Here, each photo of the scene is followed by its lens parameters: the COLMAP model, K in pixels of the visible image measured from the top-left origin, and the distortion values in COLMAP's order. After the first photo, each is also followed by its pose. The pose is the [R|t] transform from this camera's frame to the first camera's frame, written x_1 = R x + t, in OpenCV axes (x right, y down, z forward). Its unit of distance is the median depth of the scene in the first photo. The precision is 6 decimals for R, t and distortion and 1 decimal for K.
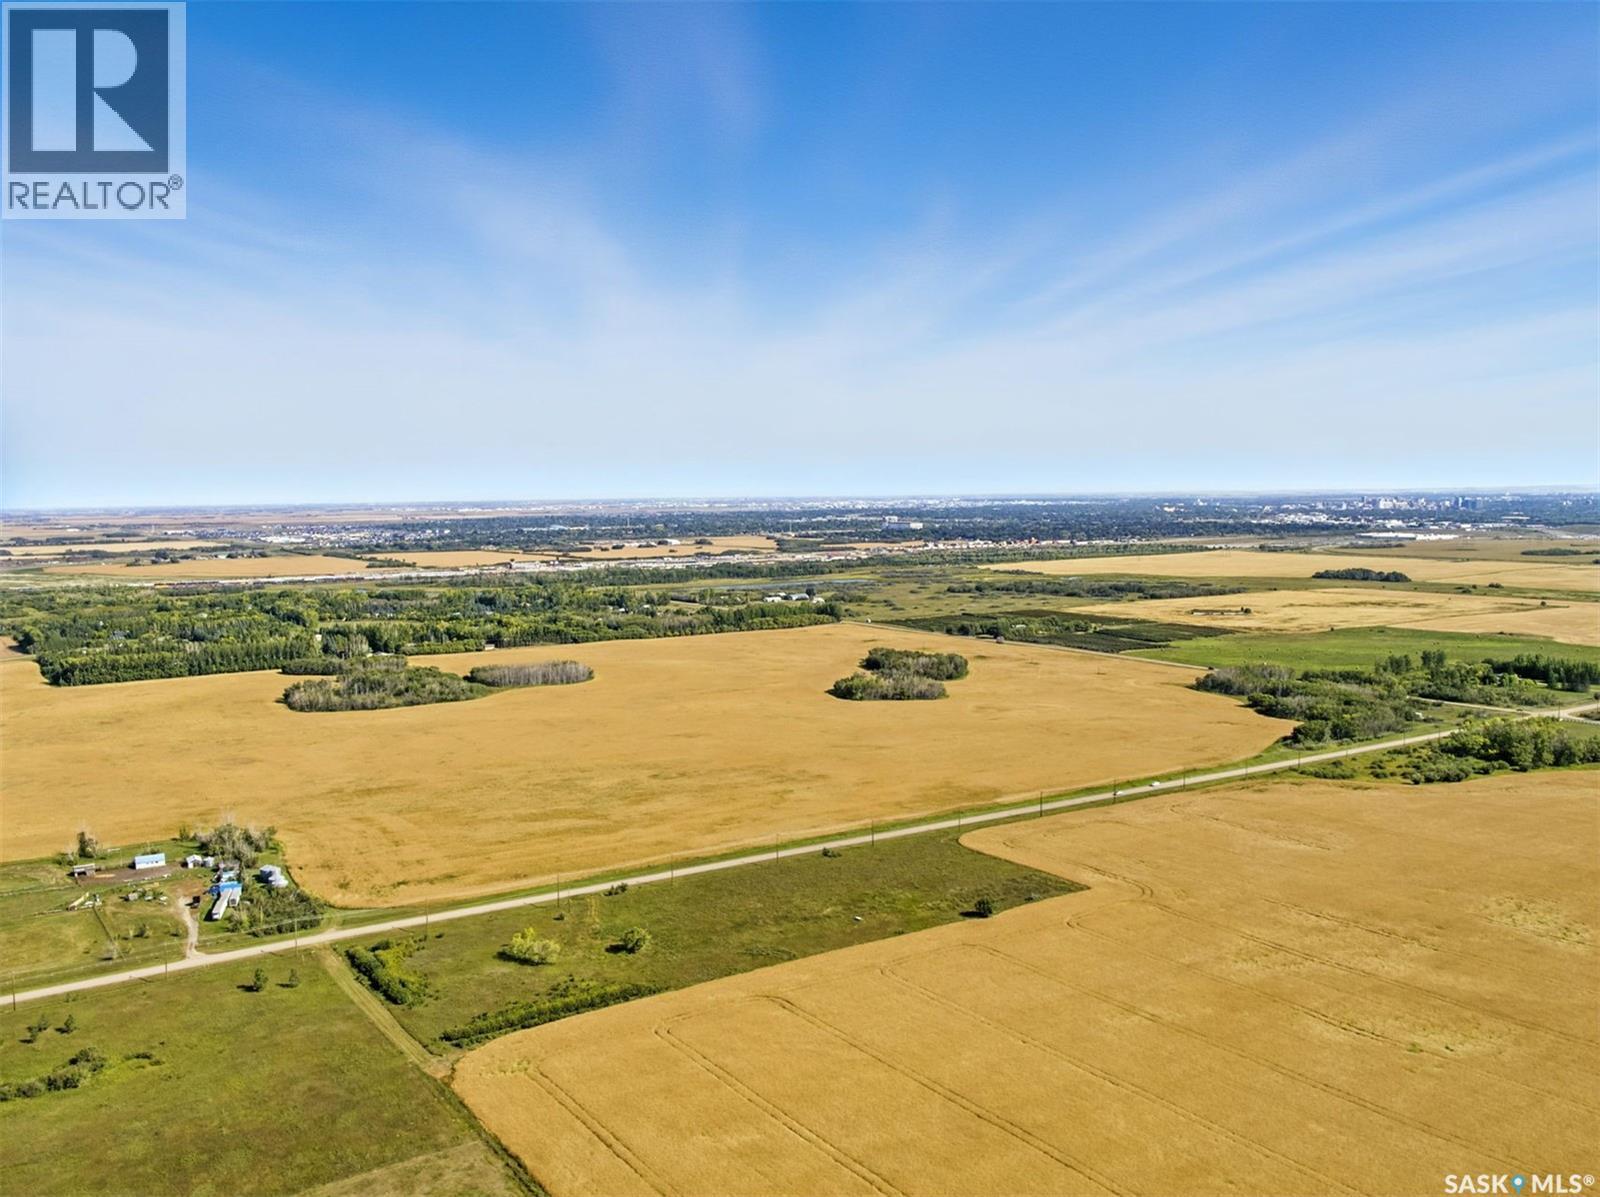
lens RADIAL K [[1386.3, 0, 813.9], [0, 1386.3, 596.6], [0, 0, 1]] dist [-0.001749, 0.008910]
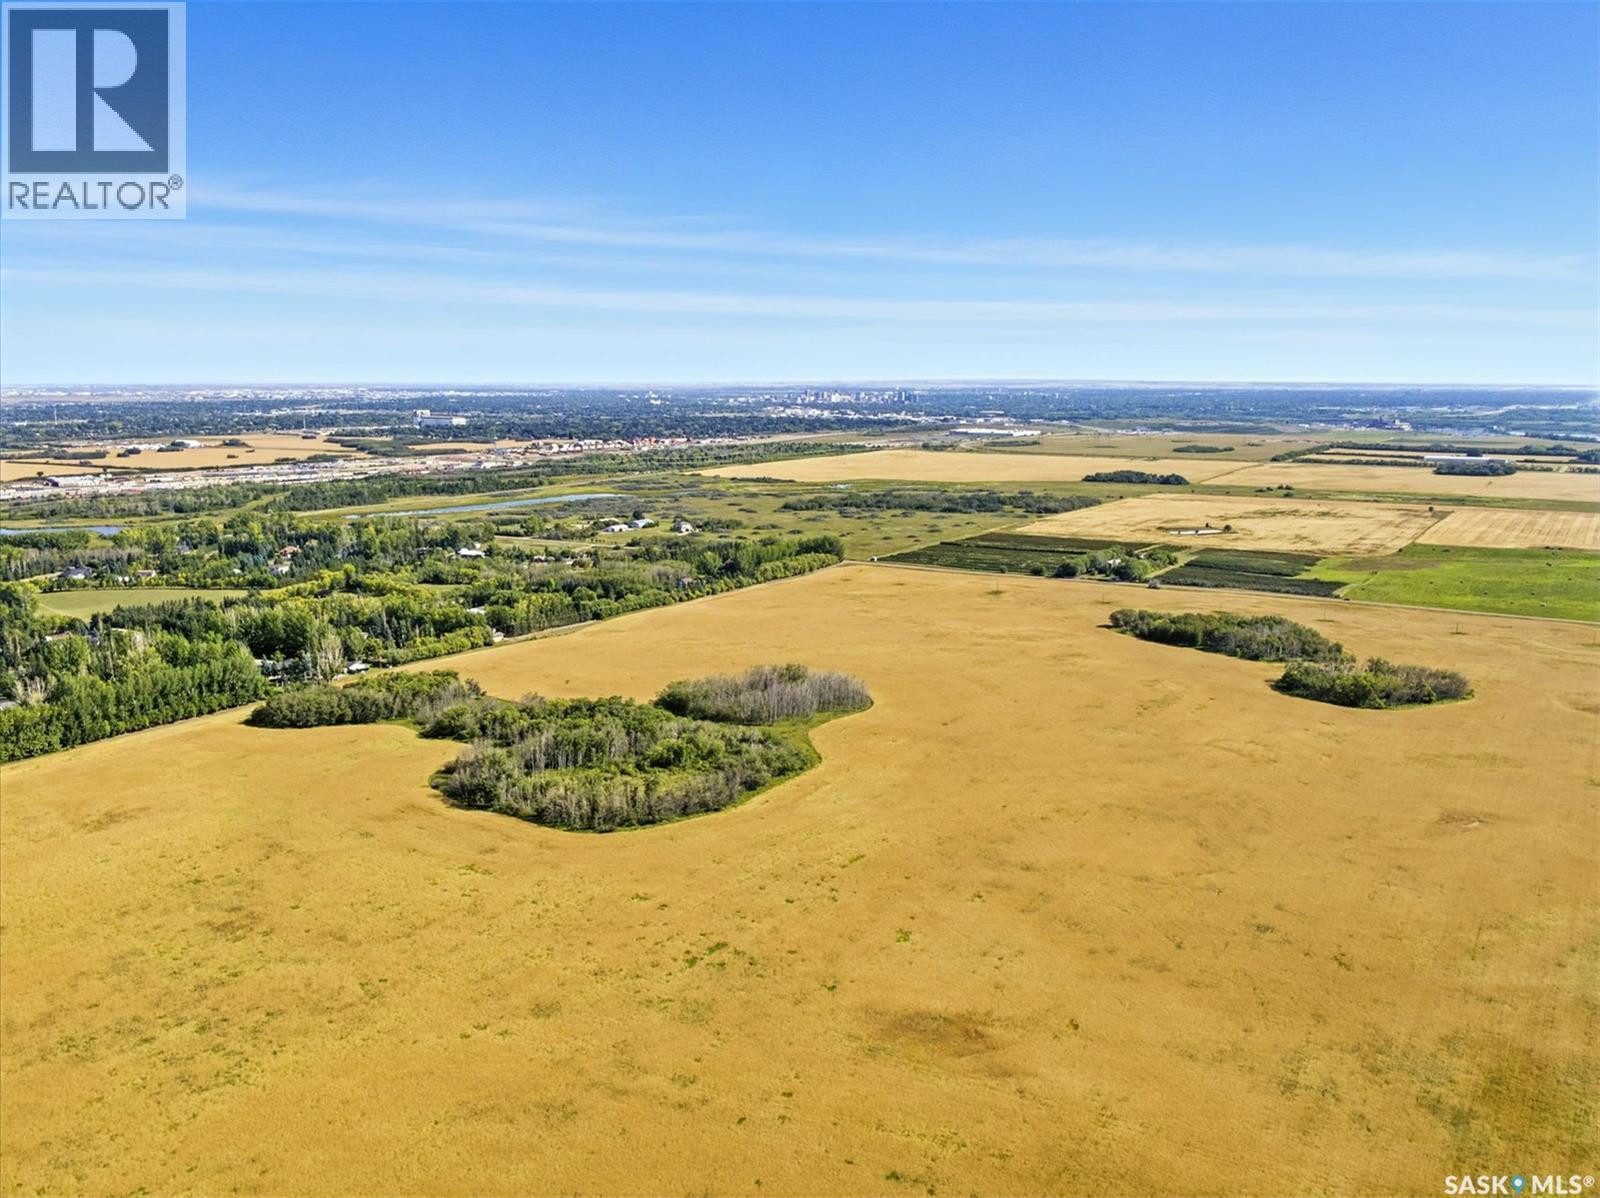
lens RADIAL K [[1386.3, 0, 812.2], [0, 1386.3, 604.0], [0, 0, 1]] dist [-0.001749, 0.008910]
pose [[0.901184, -0.057520, 0.429602, -0.172371], [0.021562, 0.995877, 0.088109, -0.013848], [-0.432899, -0.070139, 0.898710, 0.177992]]
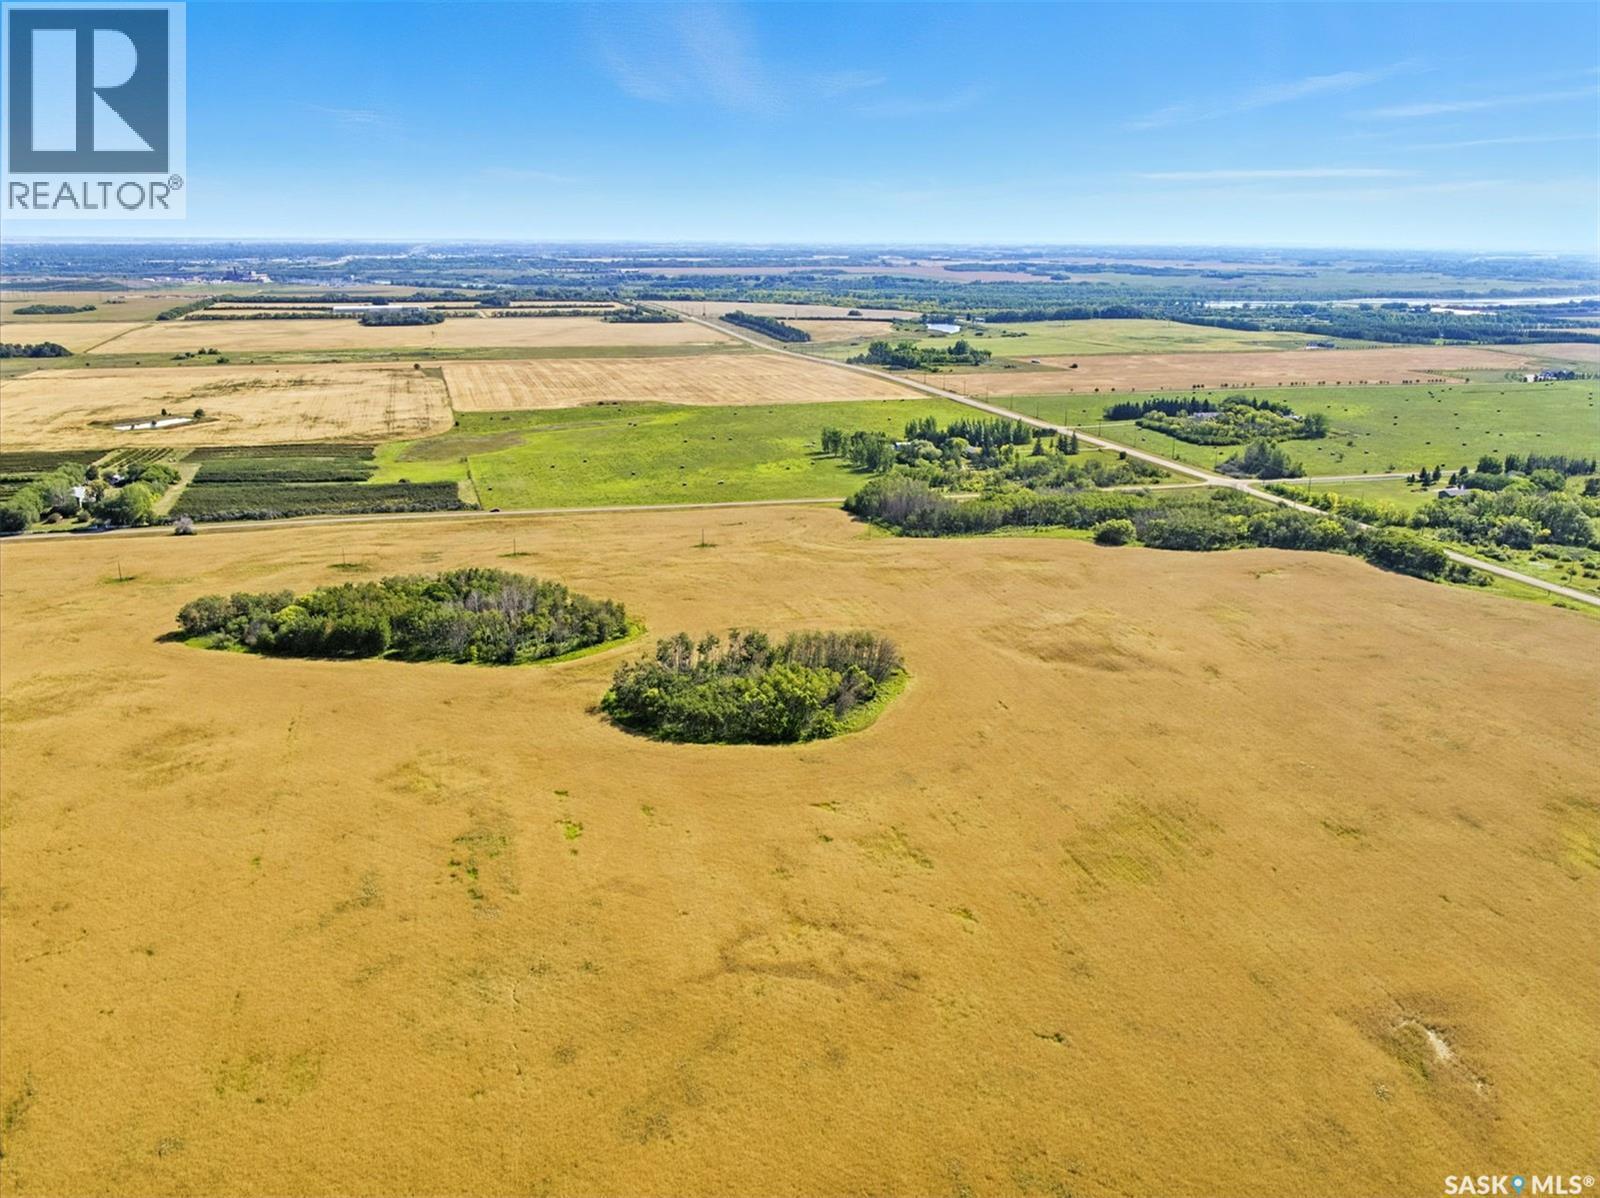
lens RADIAL K [[1386.3, 0, 812.6], [0, 1386.3, 597.6], [0, 0, 1]] dist [-0.001749, 0.008910]
pose [[0.316394, -0.230388, 0.920226, -0.104862], [0.069725, 0.973084, 0.219649, -0.014703], [-0.946062, -0.005332, 0.323942, 0.303450]]
